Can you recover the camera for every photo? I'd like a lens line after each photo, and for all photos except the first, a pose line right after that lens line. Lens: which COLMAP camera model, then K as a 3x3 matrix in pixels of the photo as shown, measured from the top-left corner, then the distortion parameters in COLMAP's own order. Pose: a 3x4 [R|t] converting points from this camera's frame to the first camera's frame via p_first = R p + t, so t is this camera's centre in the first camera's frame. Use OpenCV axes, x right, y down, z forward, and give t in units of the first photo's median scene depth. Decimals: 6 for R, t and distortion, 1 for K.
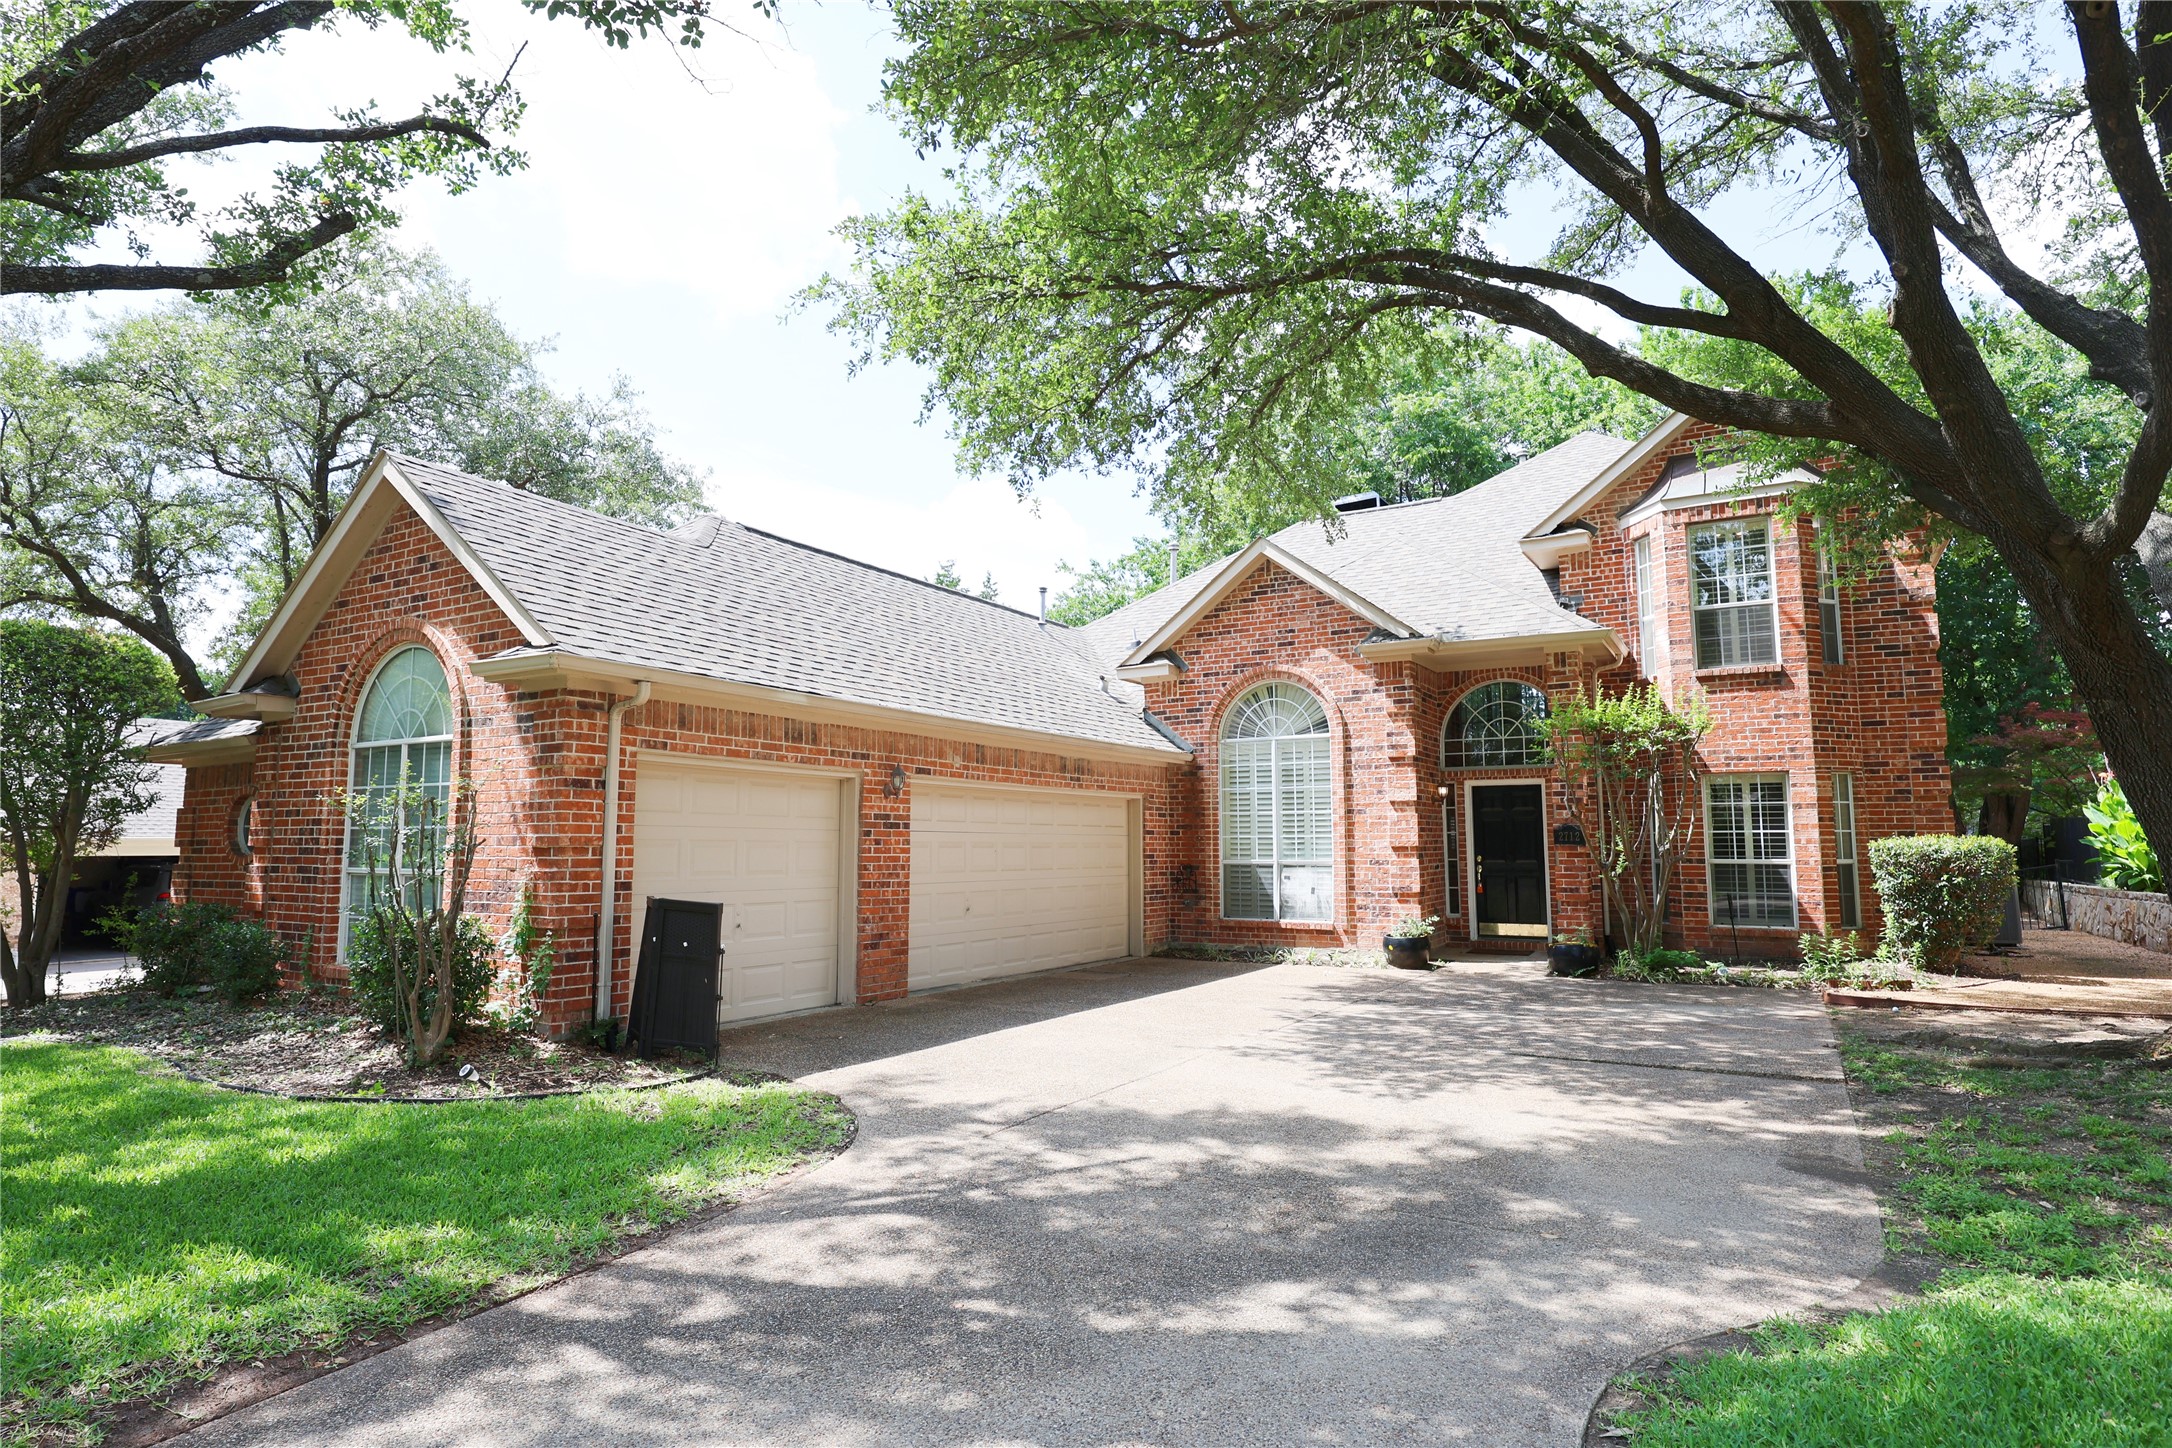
lens RADIAL K [[1179.9, 0, 1086.0], [0, 1179.9, 724.0], [0, 0, 1]] dist [-0.000157, -0.000445]
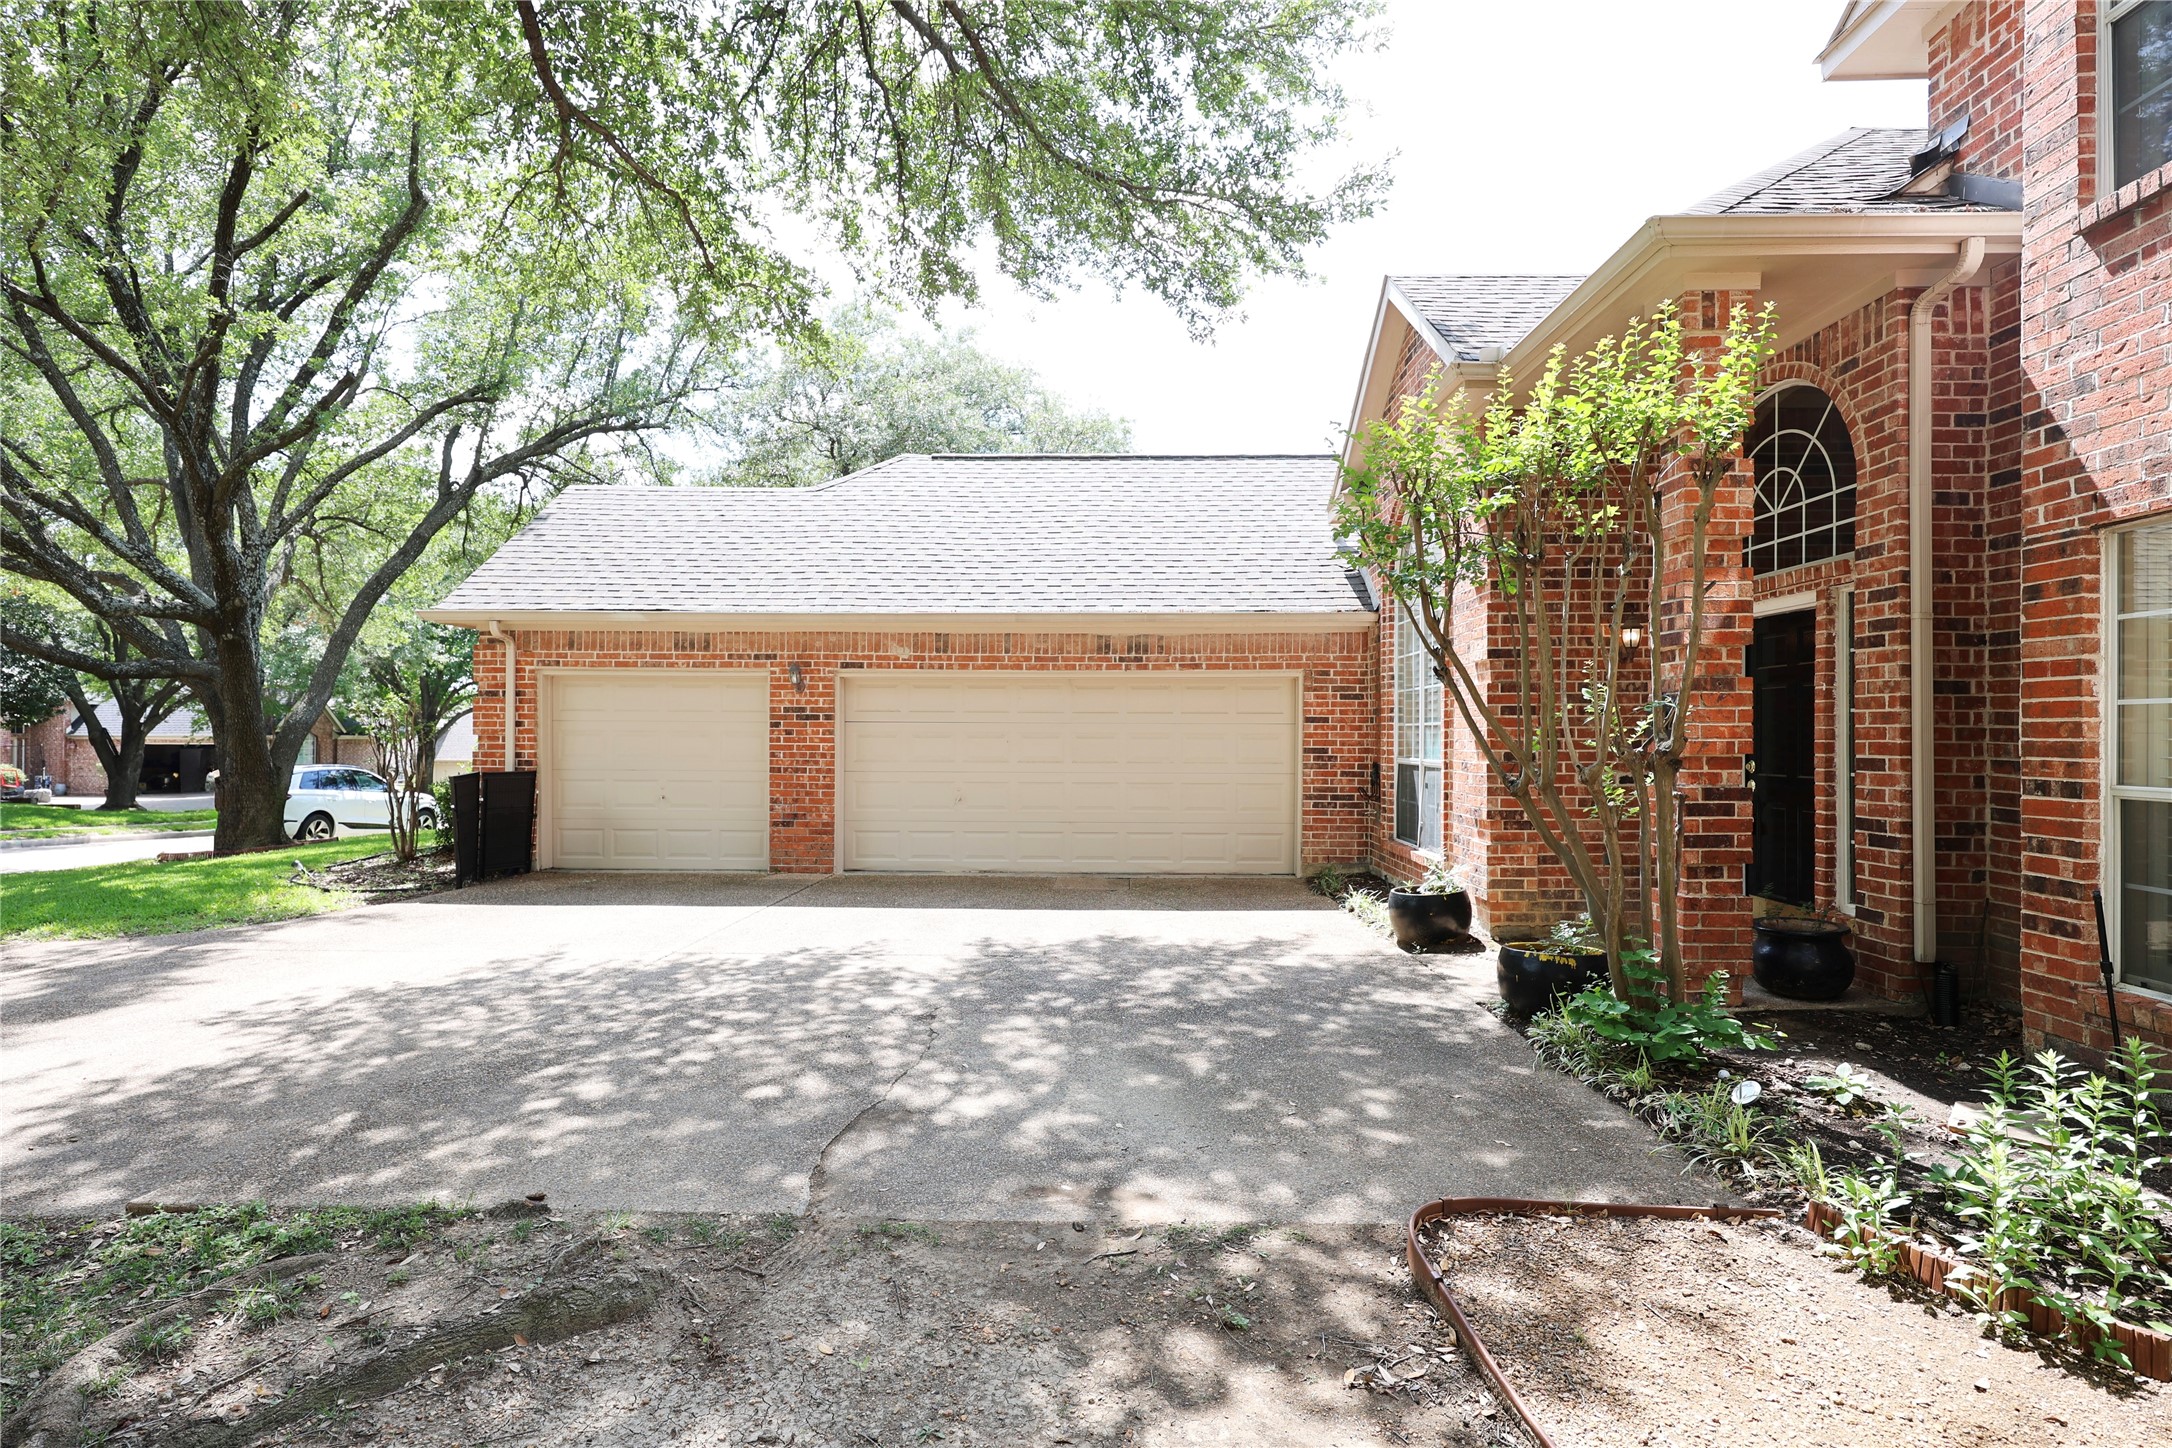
lens RADIAL K [[1051.3, 0, 1086.0], [0, 1051.3, 724.0], [0, 0, 1]] dist [0.004128, 0.000013]
pose [[0.475680, -0.005376, -0.879602, 0.840190], [0.088188, 0.995234, 0.041608, 0.076199], [0.875186, -0.097363, 0.473888, 0.781253]]
